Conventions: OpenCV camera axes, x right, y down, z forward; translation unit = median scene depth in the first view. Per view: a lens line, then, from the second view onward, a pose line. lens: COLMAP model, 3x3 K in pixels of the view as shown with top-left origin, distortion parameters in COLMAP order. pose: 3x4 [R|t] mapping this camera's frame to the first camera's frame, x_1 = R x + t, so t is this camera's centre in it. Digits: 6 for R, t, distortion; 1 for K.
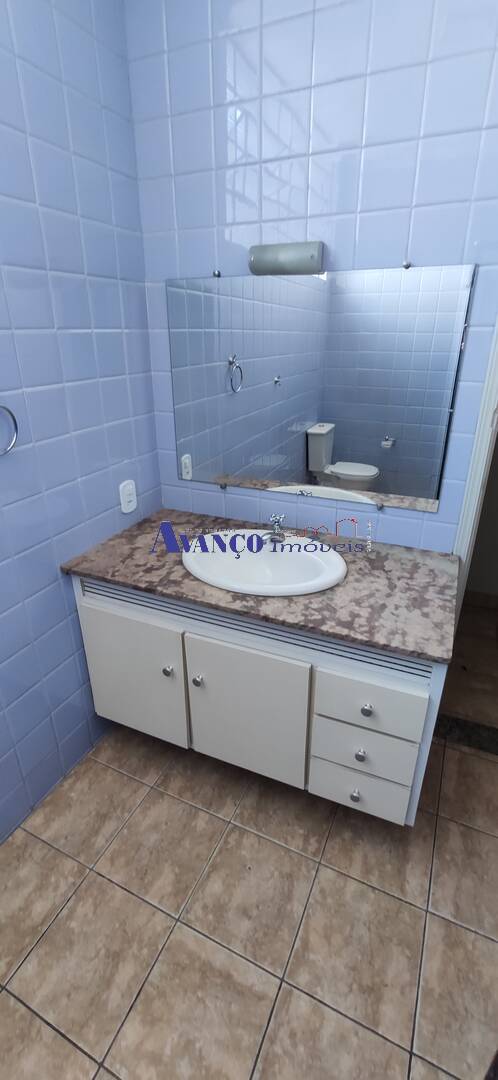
lens RADIAL K [[469.2, 0, 247.7], [0, 469.2, 540.1], [0, 0, 1]] dist [-0.039571, 0.022614]
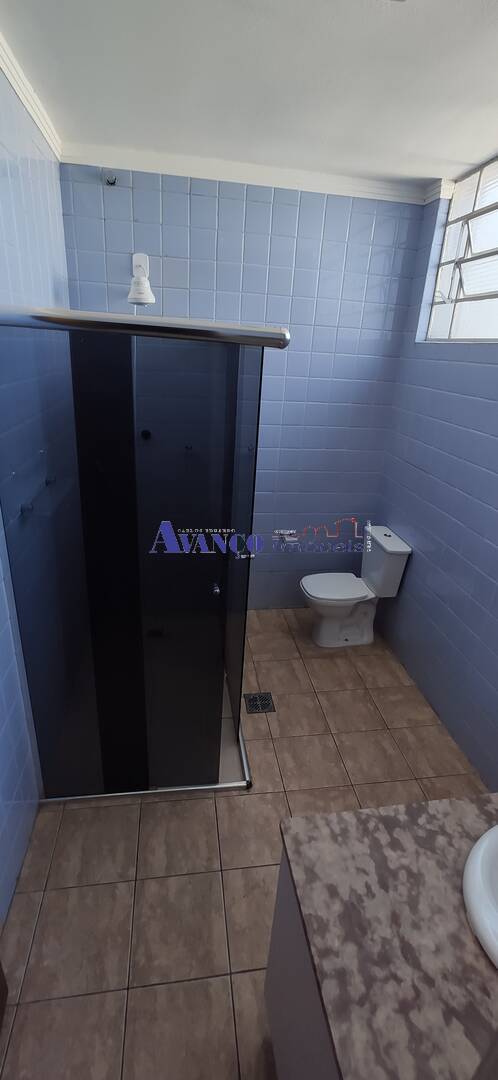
lens RADIAL K [[469.2, 0, 247.7], [0, 469.2, 540.1], [0, 0, 1]] dist [-0.039571, 0.022614]
pose [[-0.832727, 0.179398, -0.523815, 0.767197], [-0.271437, 0.692298, 0.668614, -0.685162], [0.482584, 0.698956, -0.527800, 0.902347]]
